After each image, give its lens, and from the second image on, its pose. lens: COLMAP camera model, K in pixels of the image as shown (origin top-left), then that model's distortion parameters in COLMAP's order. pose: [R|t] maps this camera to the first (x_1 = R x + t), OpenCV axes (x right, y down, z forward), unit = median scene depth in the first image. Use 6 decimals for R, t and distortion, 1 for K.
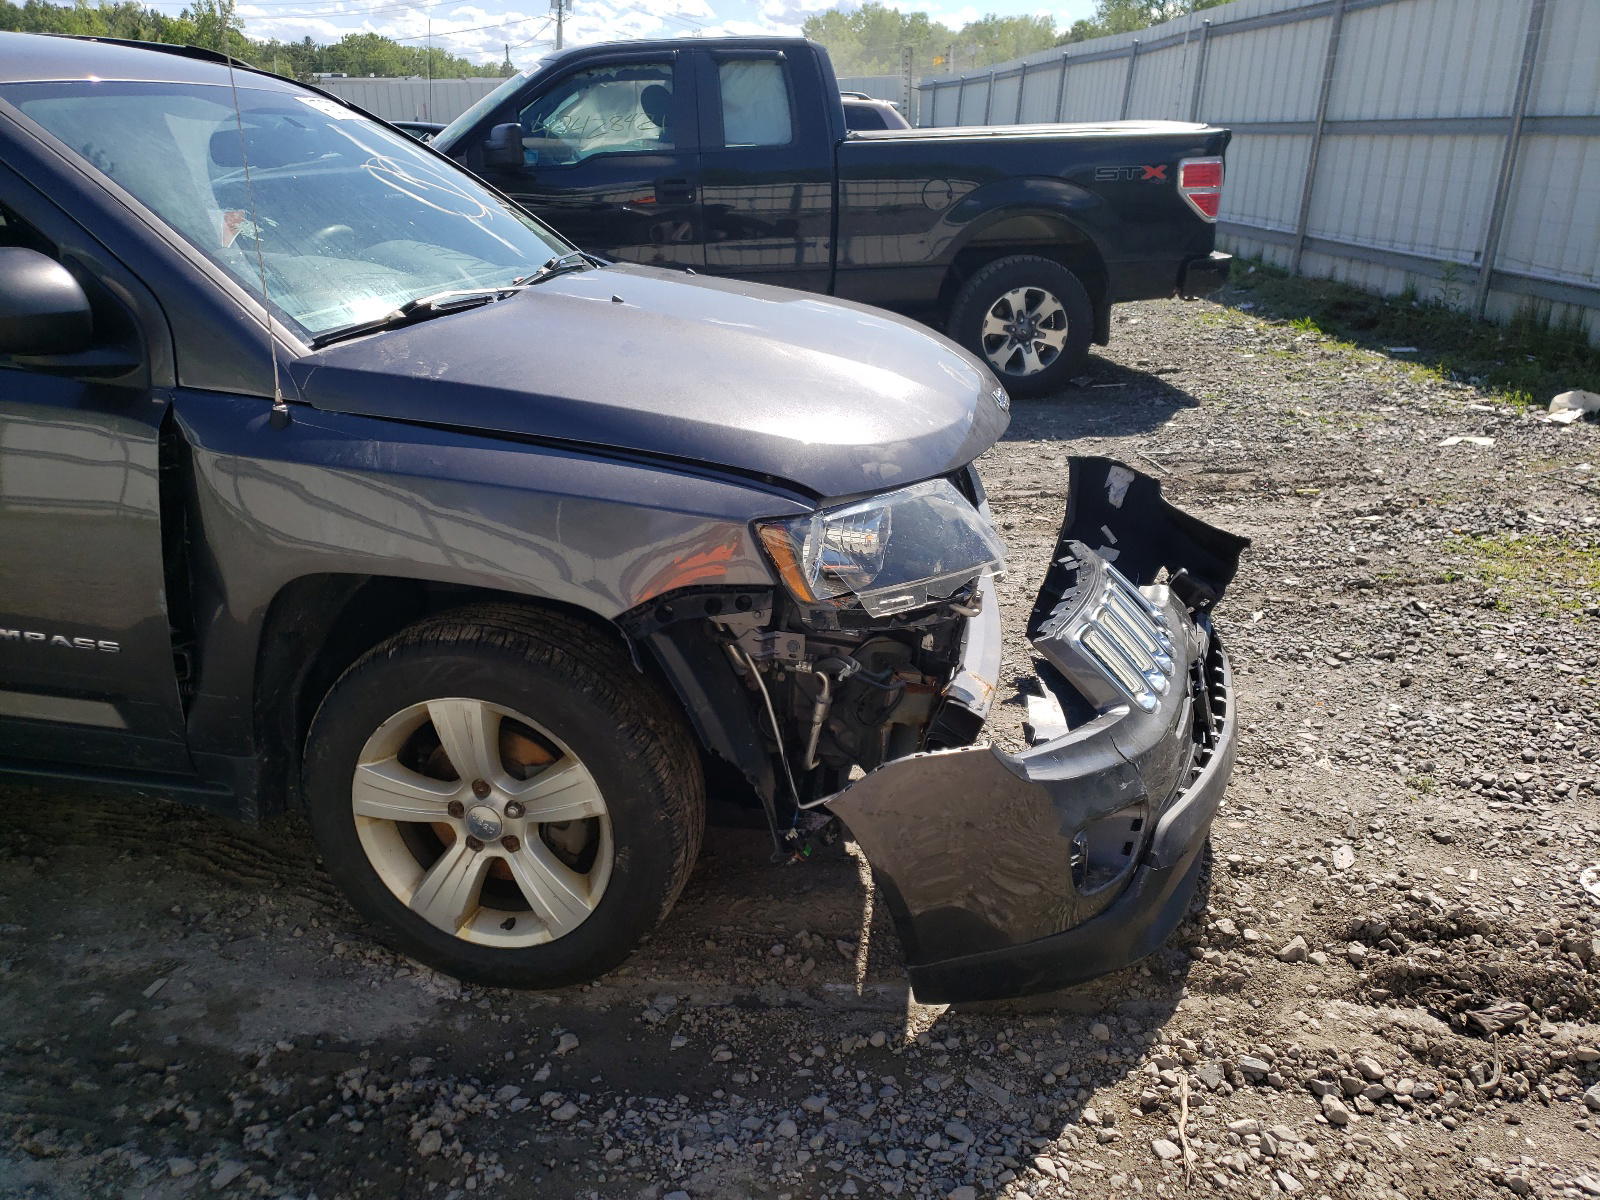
lens RADIAL K [[1180.6, 0, 810.3], [0, 1180.6, 603.1], [0, 0, 1]] dist [0.040511, 0.006092]
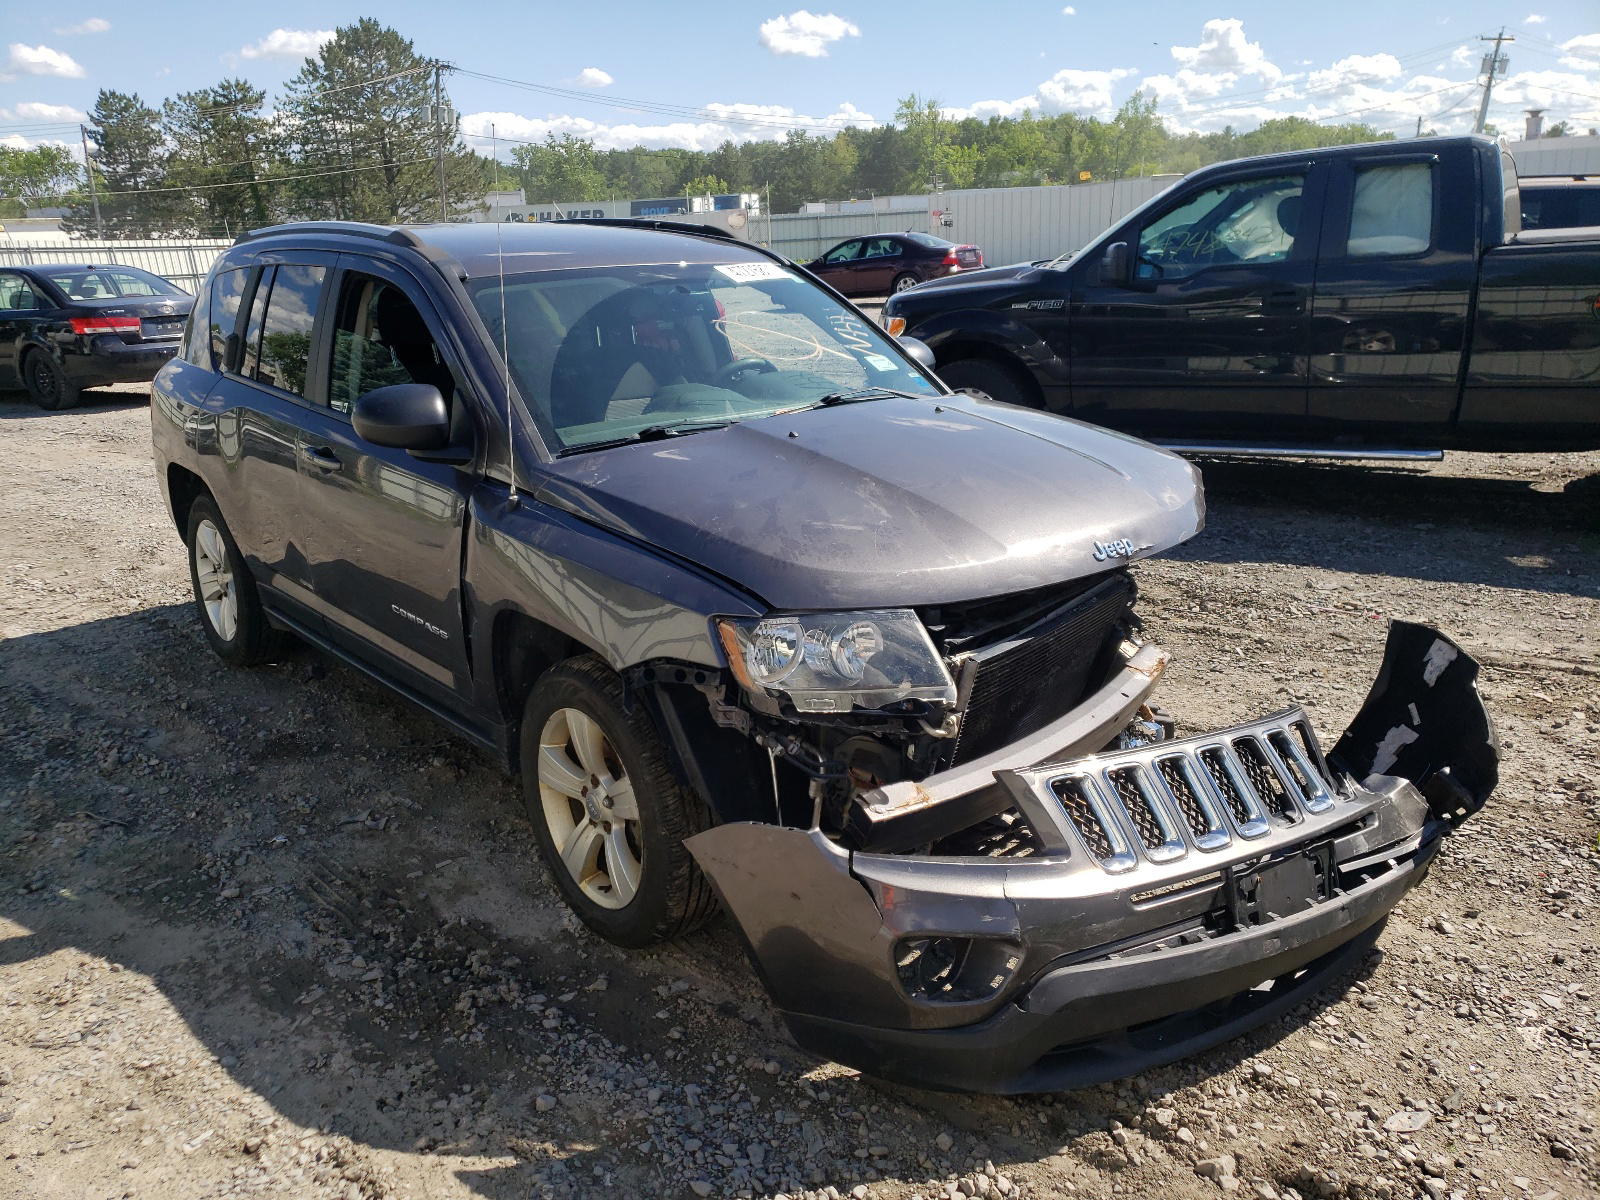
lens RADIAL K [[1180.6, 0, 797.9], [0, 1180.6, 588.0], [0, 0, 1]] dist [0.040511, 0.006092]
pose [[0.802436, 0.142926, -0.579370, 0.649749], [-0.188390, 0.981916, -0.018692, -0.078318], [0.566221, 0.124146, 0.814851, -0.007130]]
